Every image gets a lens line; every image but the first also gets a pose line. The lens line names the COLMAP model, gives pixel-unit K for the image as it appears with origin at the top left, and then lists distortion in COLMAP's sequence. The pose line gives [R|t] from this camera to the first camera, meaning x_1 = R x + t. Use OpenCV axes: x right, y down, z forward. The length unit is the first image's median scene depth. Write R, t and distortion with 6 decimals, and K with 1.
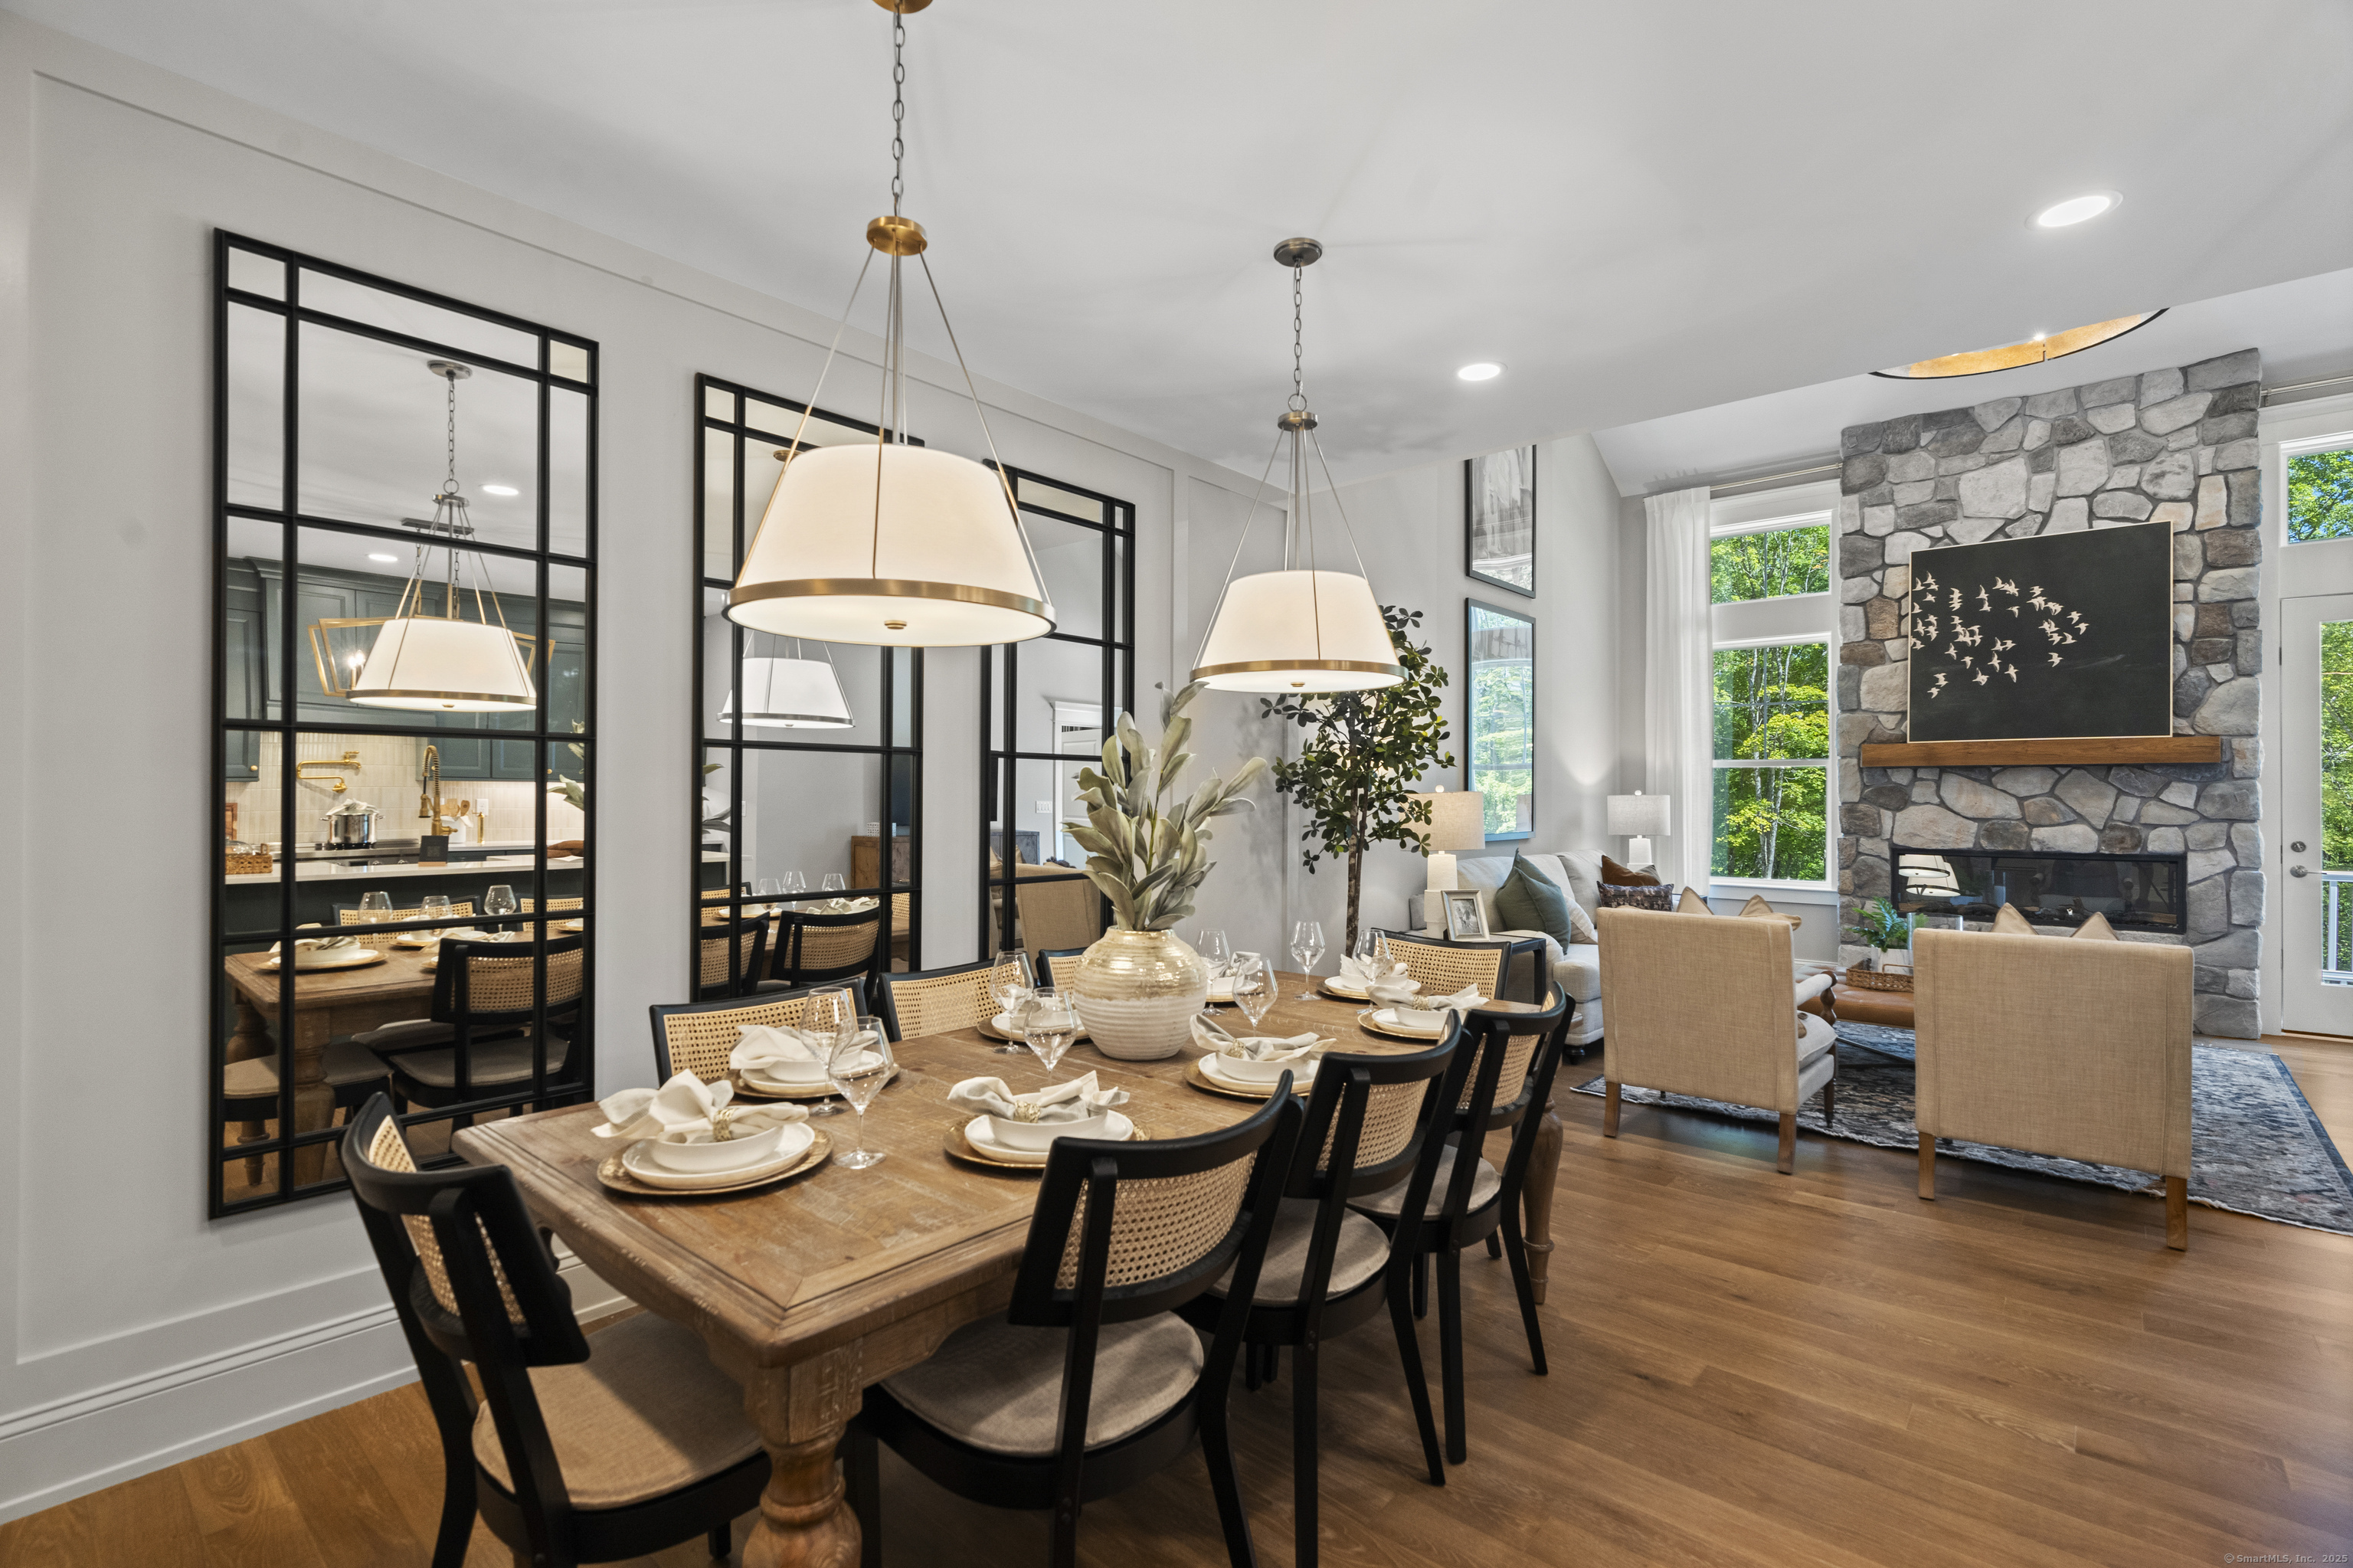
lens RADIAL K [[1075.2, 0, 1170.1], [0, 1075.2, 791.2], [0, 0, 1]] dist [-0.012221, 0.006113]
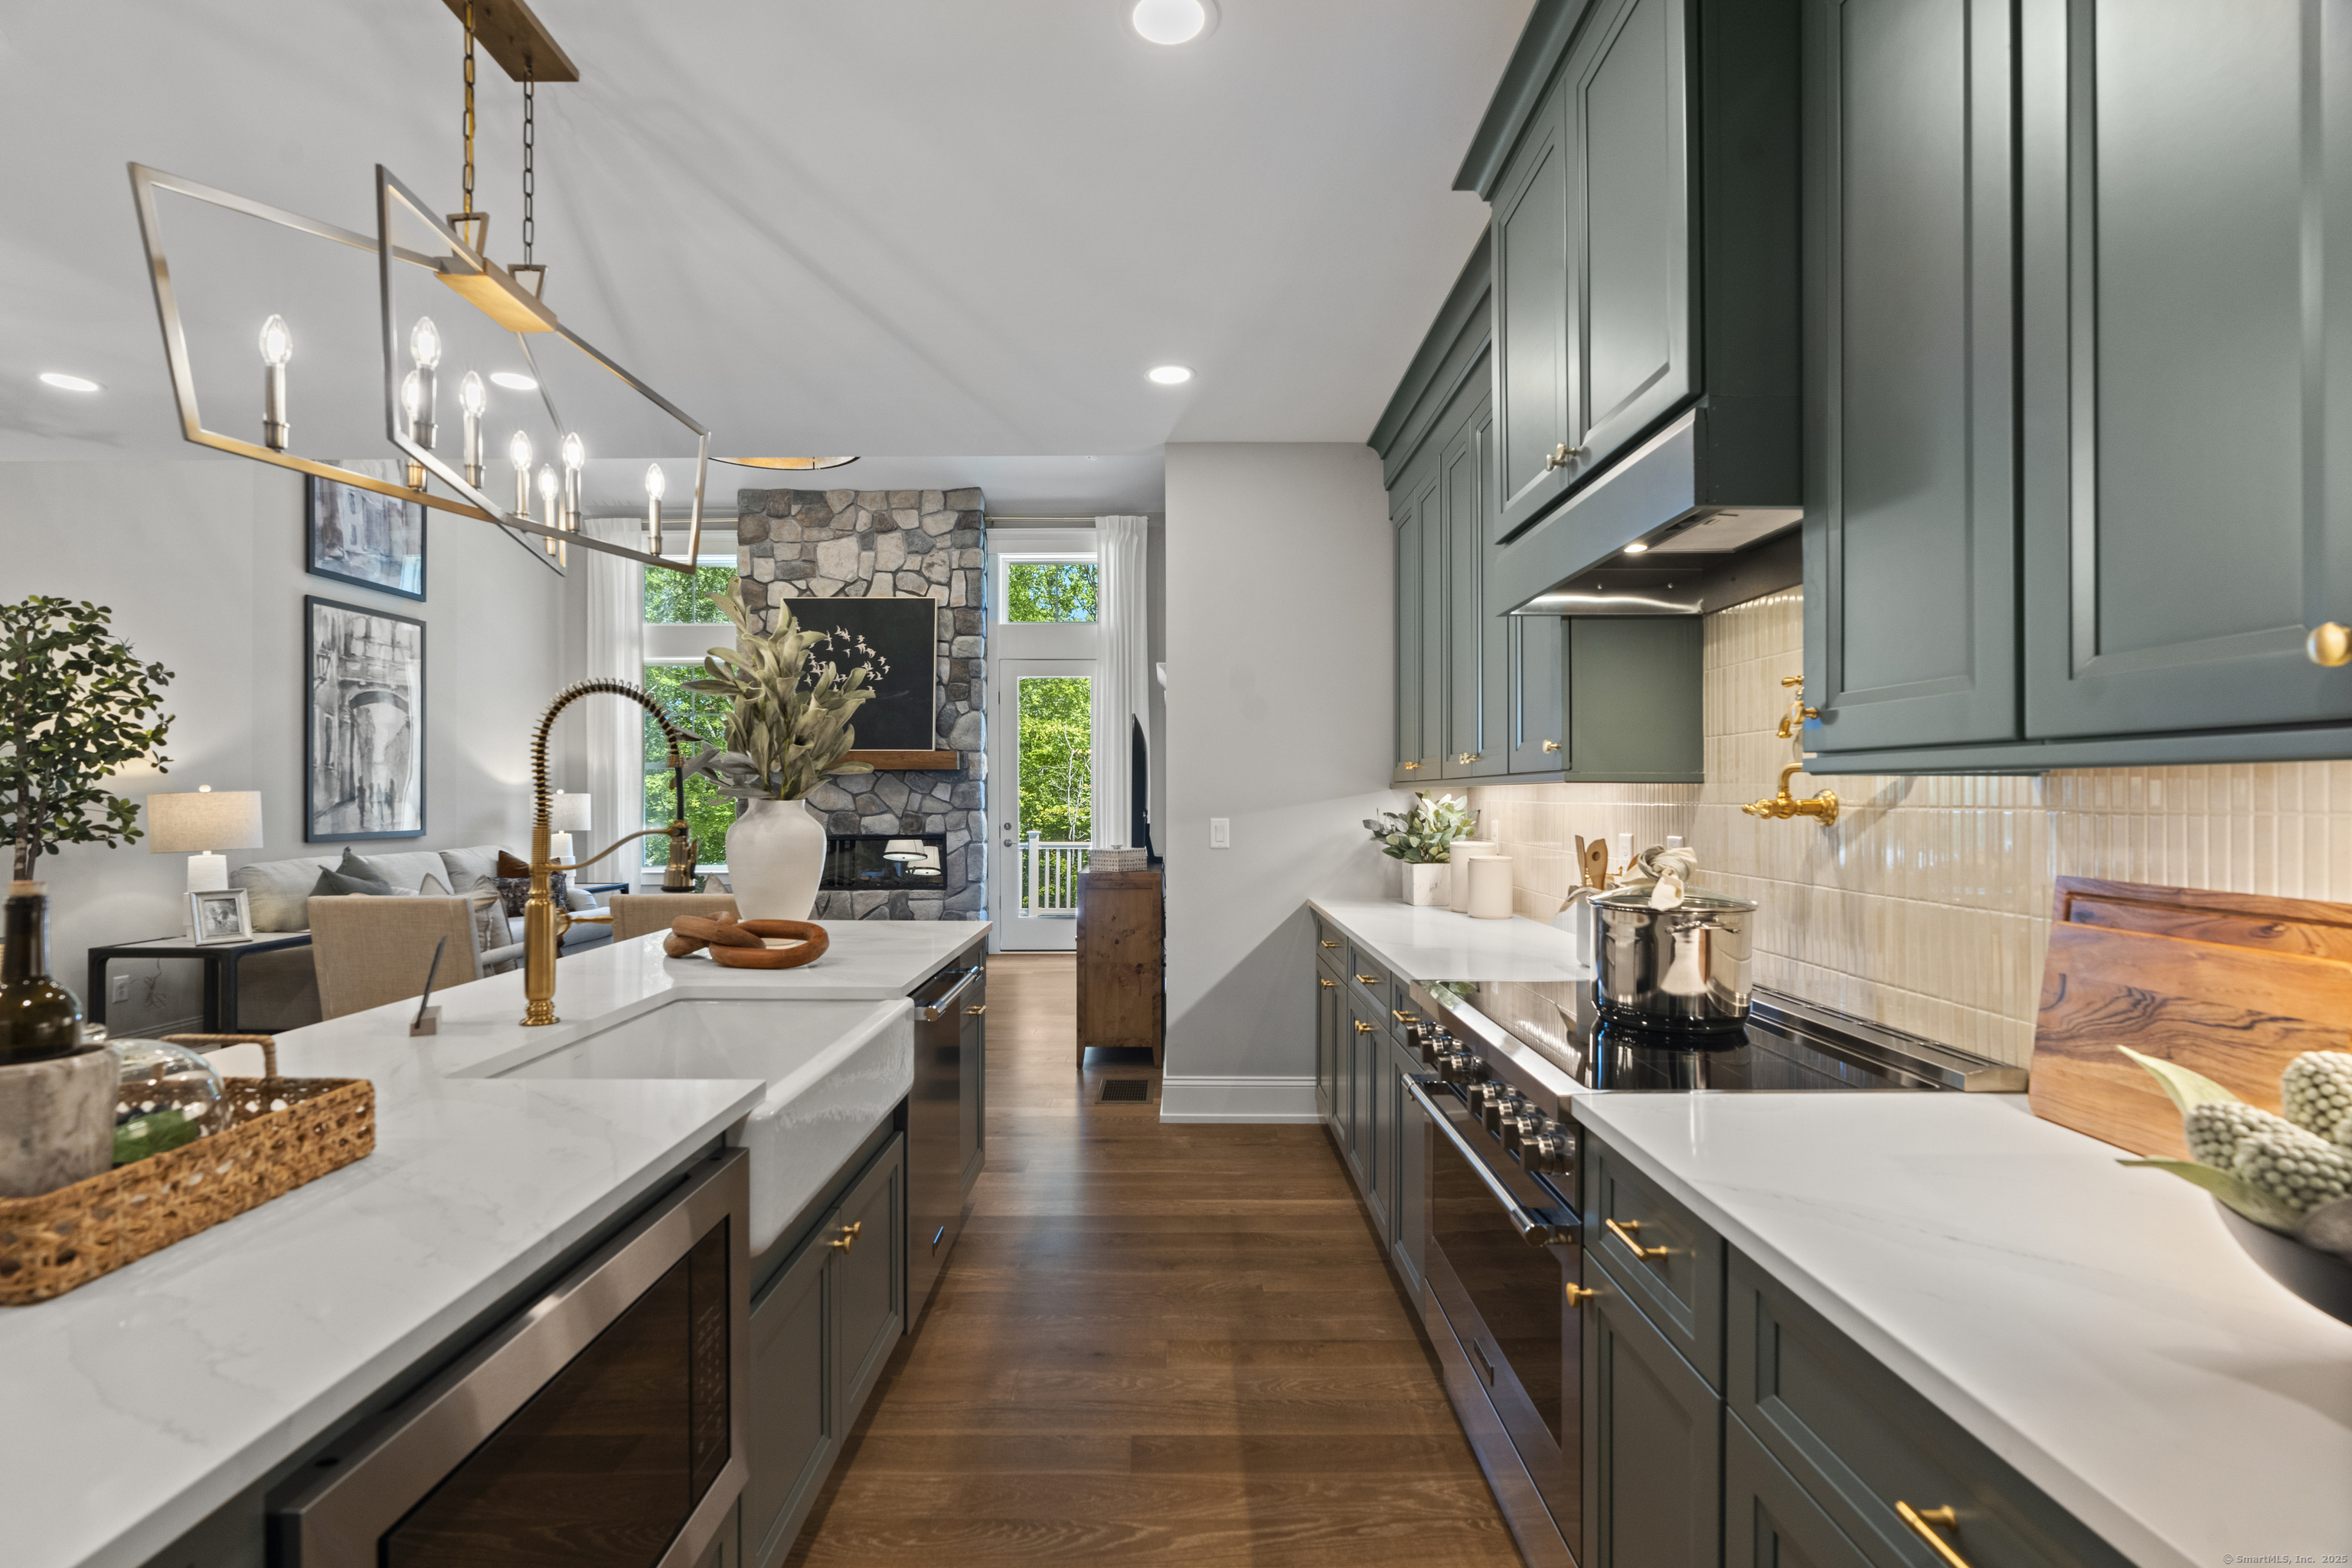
lens RADIAL K [[1071.4, 0, 1176.0], [0, 1071.4, 784.0], [0, 0, 1]] dist [-0.001465, -0.000169]
pose [[0.754382, 0.000939, 0.656435, 0.247342], [0.002868, 0.999985, -0.004727, 0.000739], [-0.656429, 0.005448, 0.754368, -0.278468]]
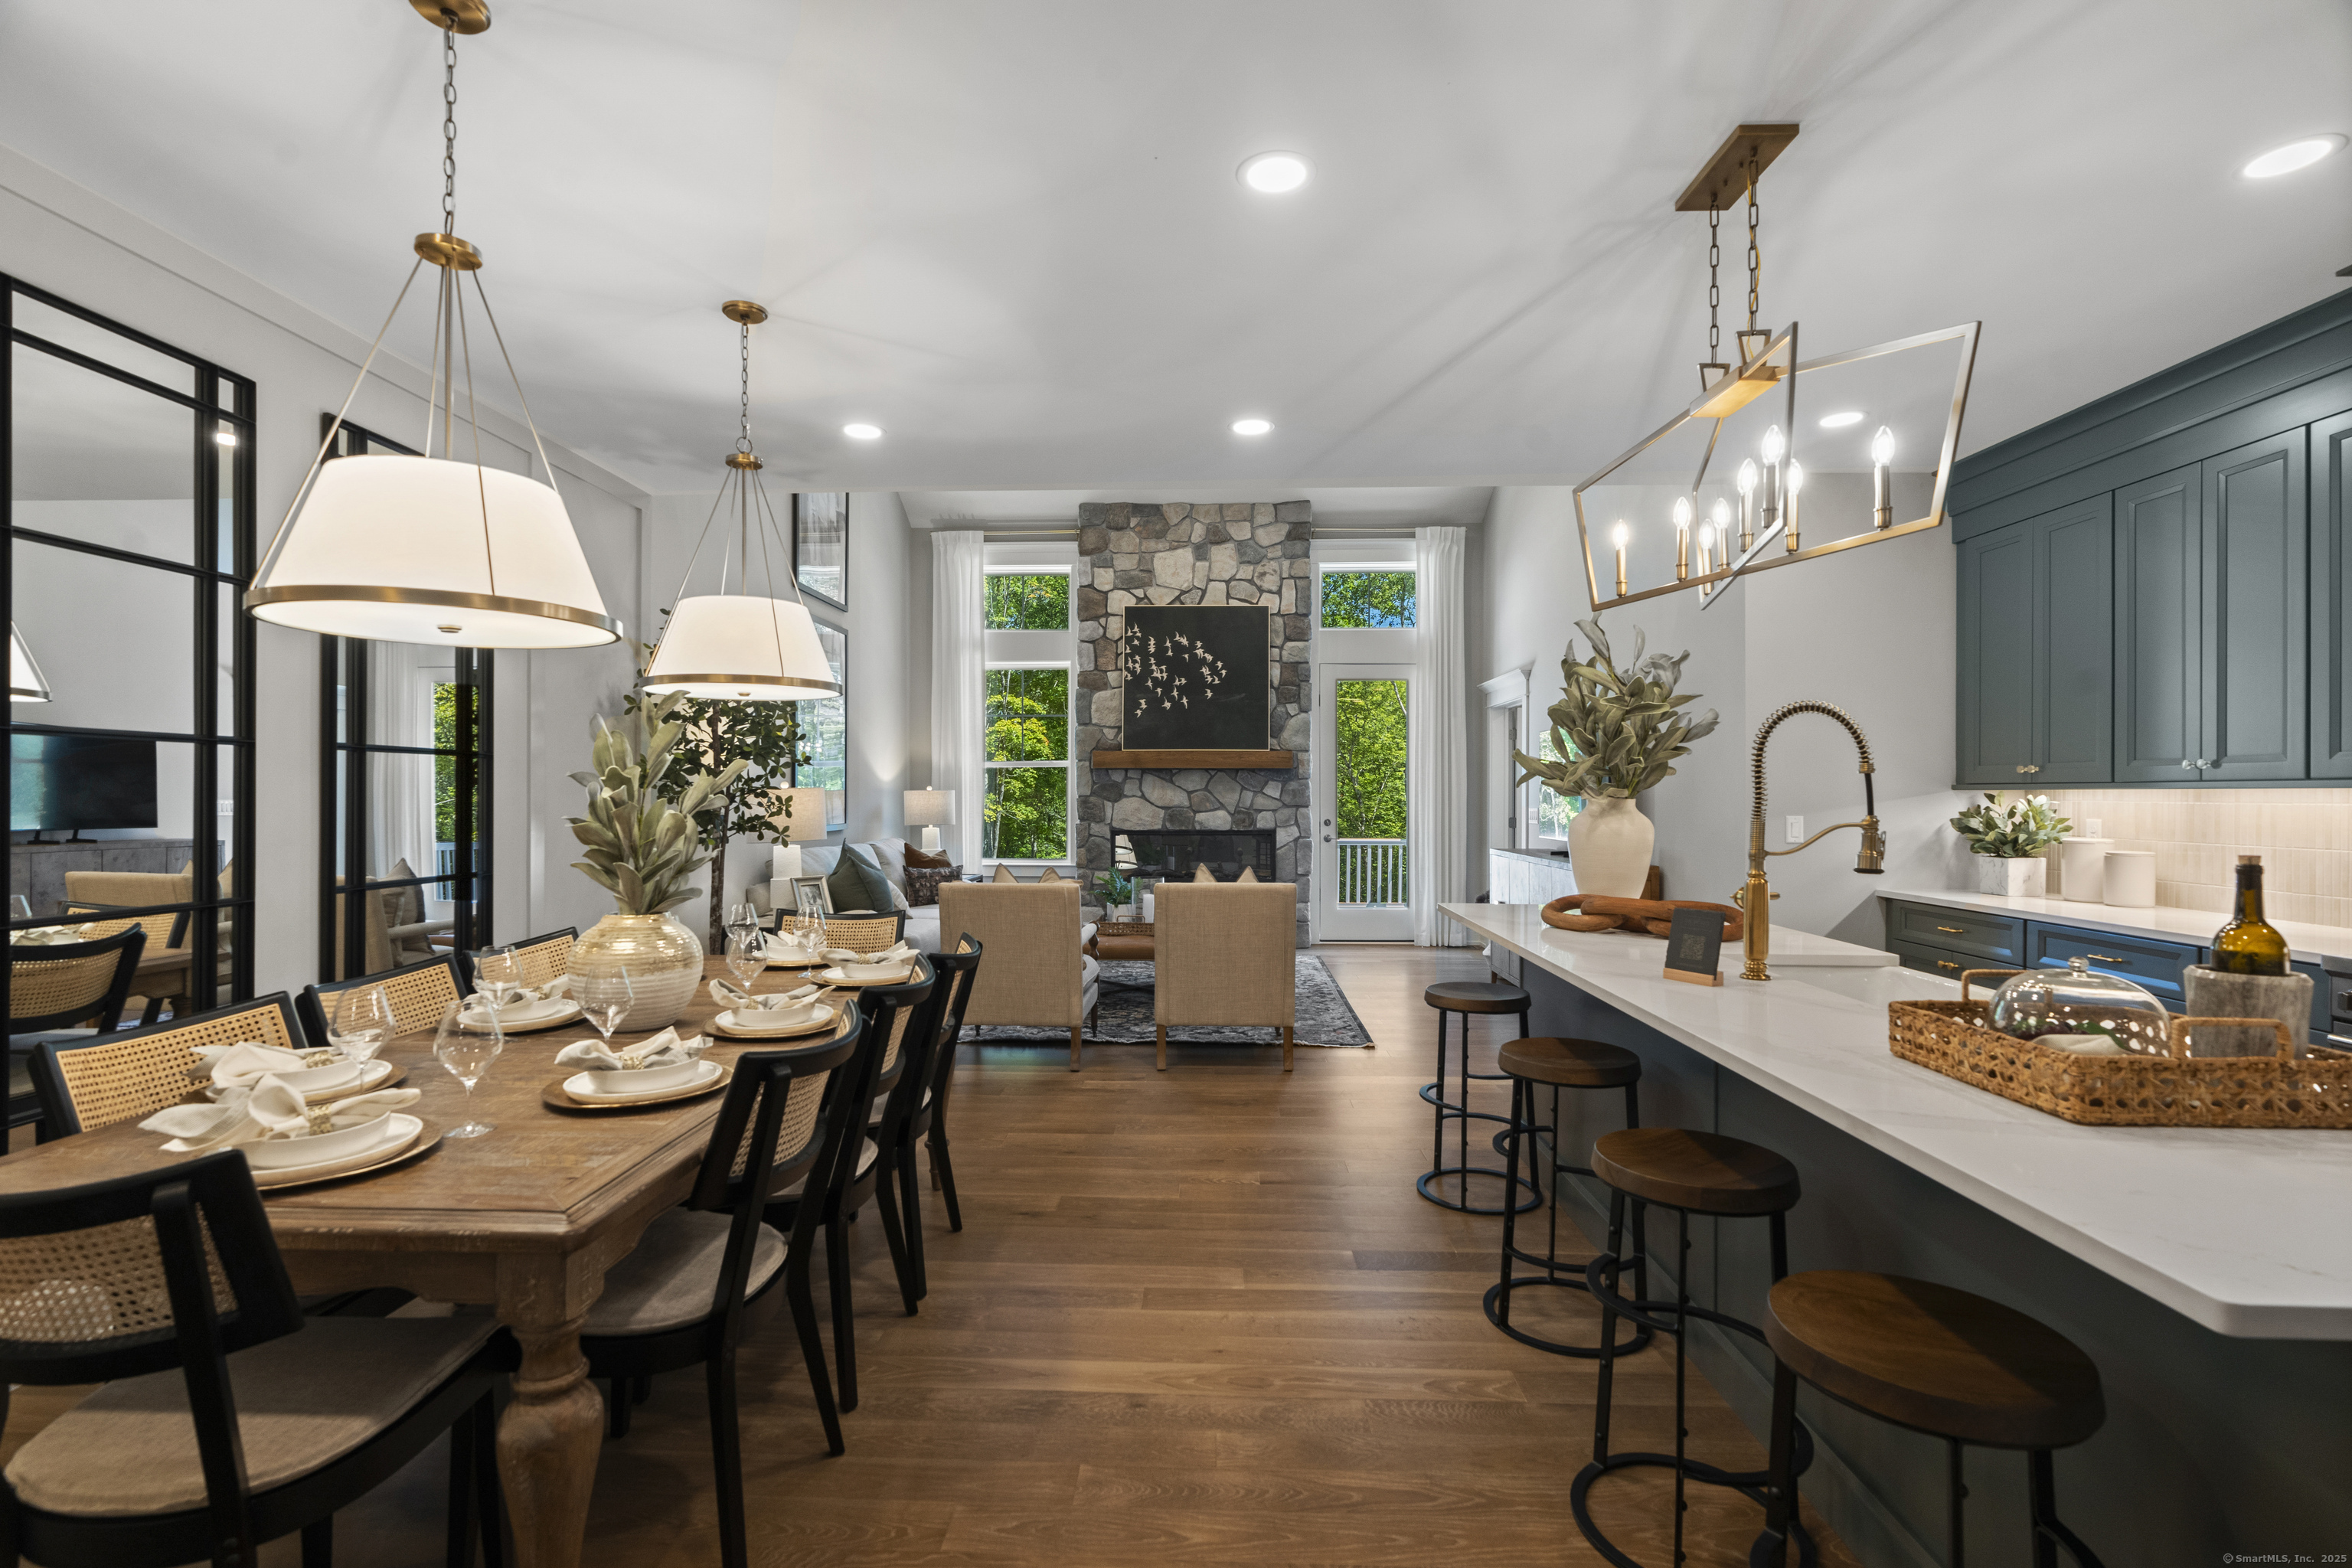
lens RADIAL K [[1074.7, 0, 1169.6], [0, 1074.7, 791.1], [0, 0, 1]] dist [-0.012221, 0.006113]
pose [[0.776153, -0.002197, 0.630540, -0.116708], [-0.000891, 0.999989, 0.004581, -0.001096], [-0.630543, -0.004117, 0.776143, -0.076985]]
